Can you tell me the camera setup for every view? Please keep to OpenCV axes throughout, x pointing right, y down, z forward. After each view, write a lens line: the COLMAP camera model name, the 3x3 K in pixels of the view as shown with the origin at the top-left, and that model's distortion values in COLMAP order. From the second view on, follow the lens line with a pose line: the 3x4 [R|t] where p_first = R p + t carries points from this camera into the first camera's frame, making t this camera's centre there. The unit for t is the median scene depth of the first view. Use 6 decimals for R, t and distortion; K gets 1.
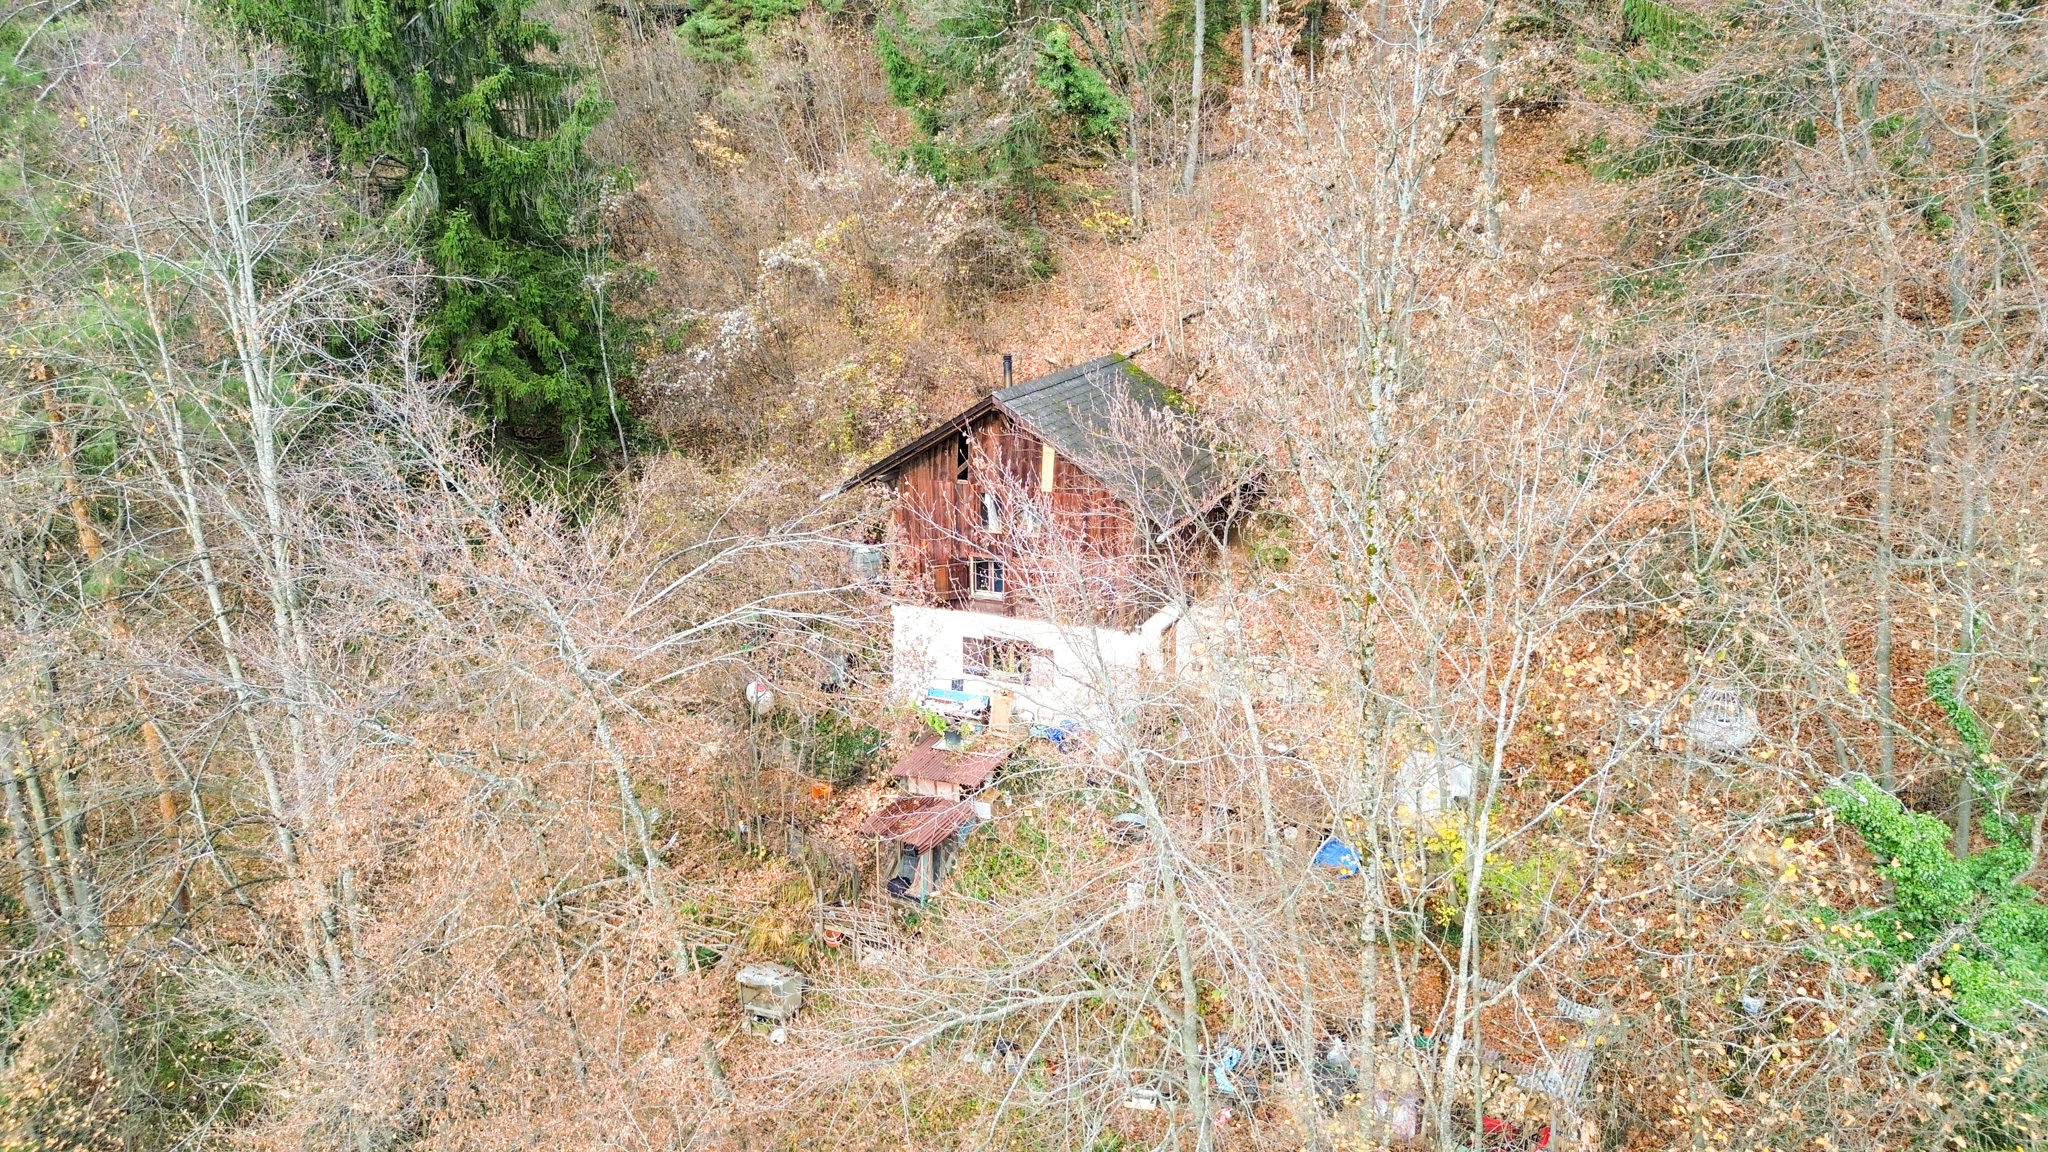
lens RADIAL K [[1444.1, 0, 1021.1], [0, 1444.1, 577.9], [0, 0, 1]] dist [0.057584, -0.049854]
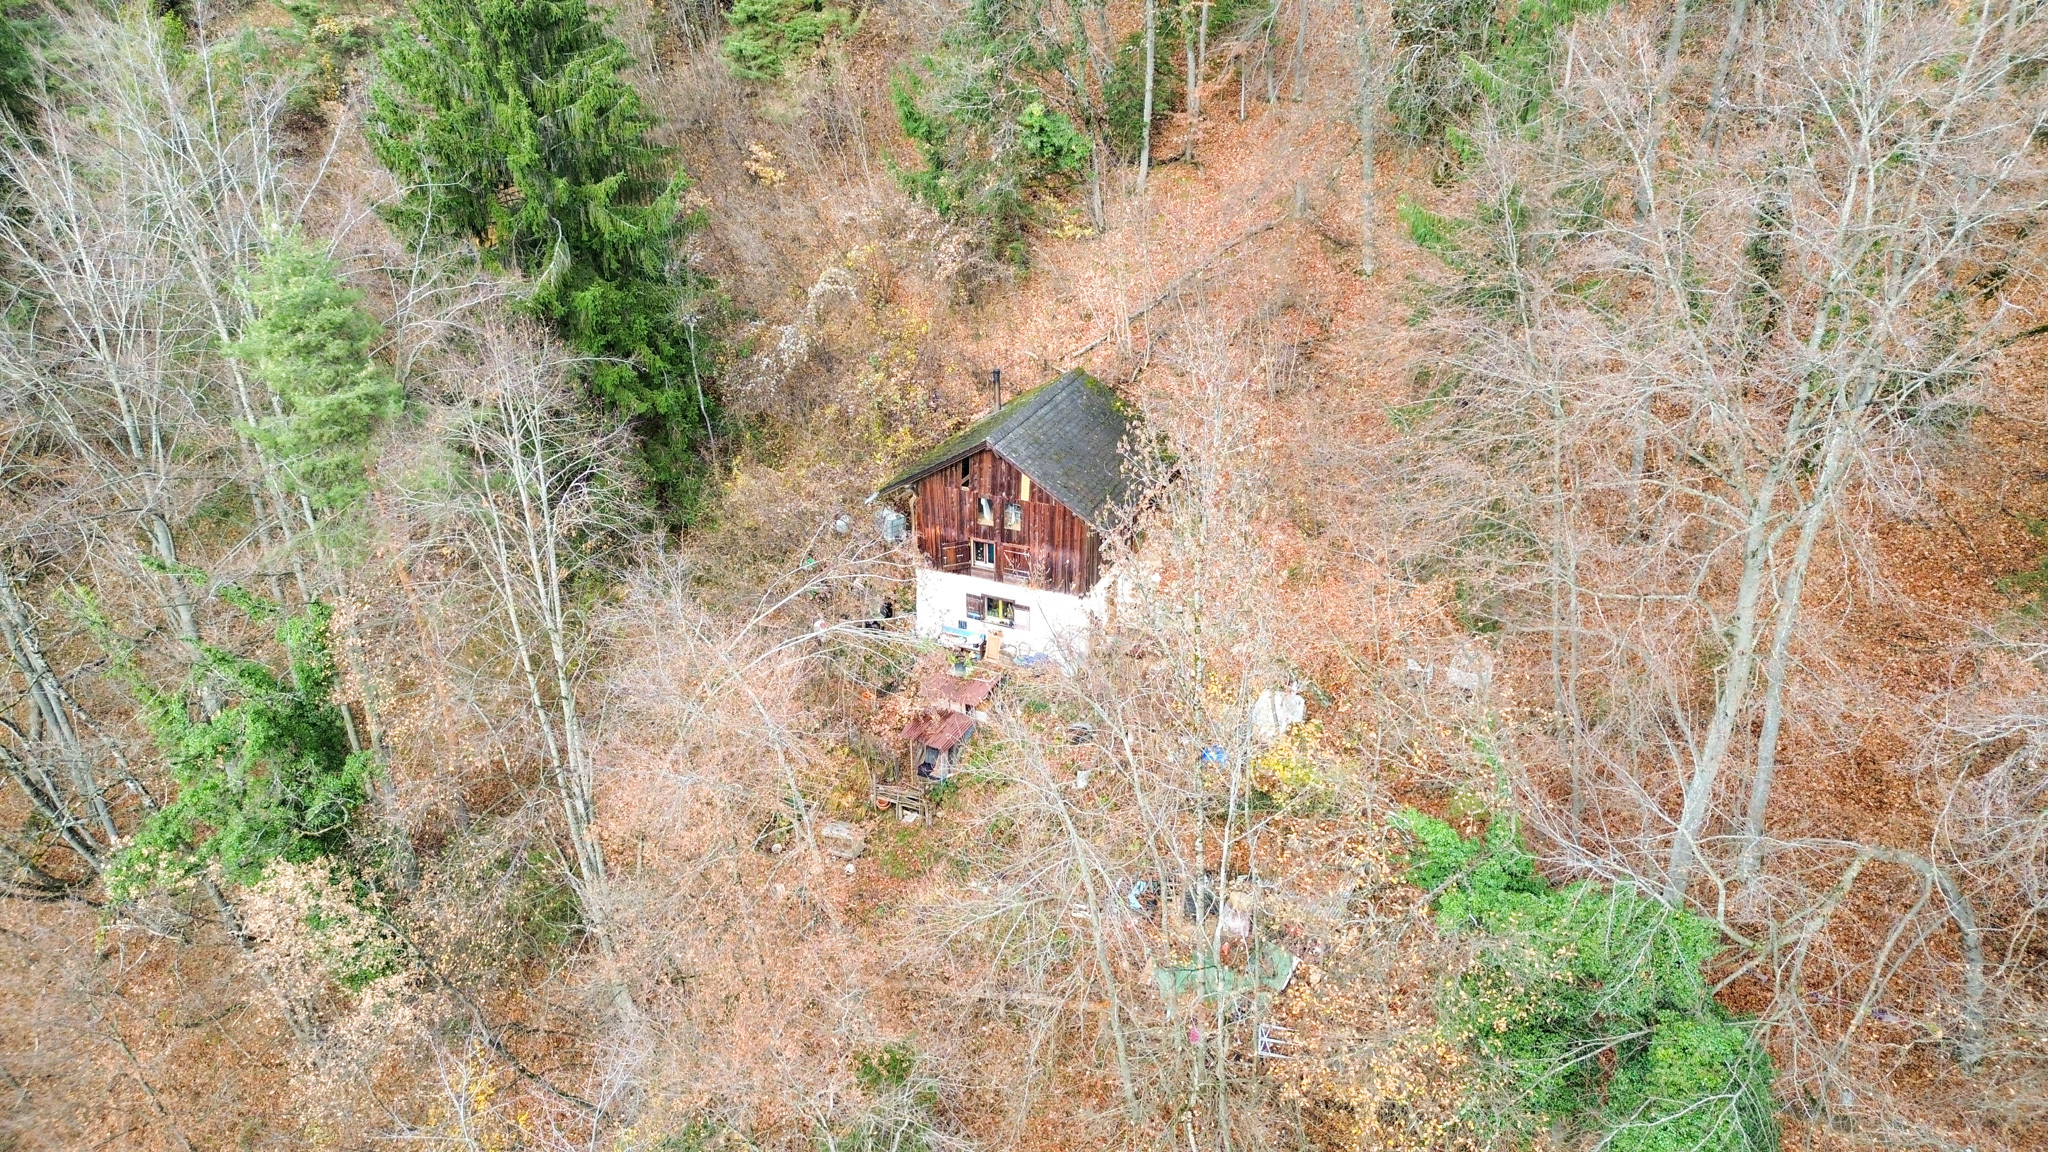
lens RADIAL K [[1444.1, 0, 1026.9], [0, 1444.1, 574.8], [0, 0, 1]] dist [0.057584, -0.049854]
pose [[0.999928, -0.003286, 0.011535, 0.002833], [0.001206, 0.984410, 0.175886, -0.212852], [-0.011933, -0.175859, 0.984343, -0.372506]]
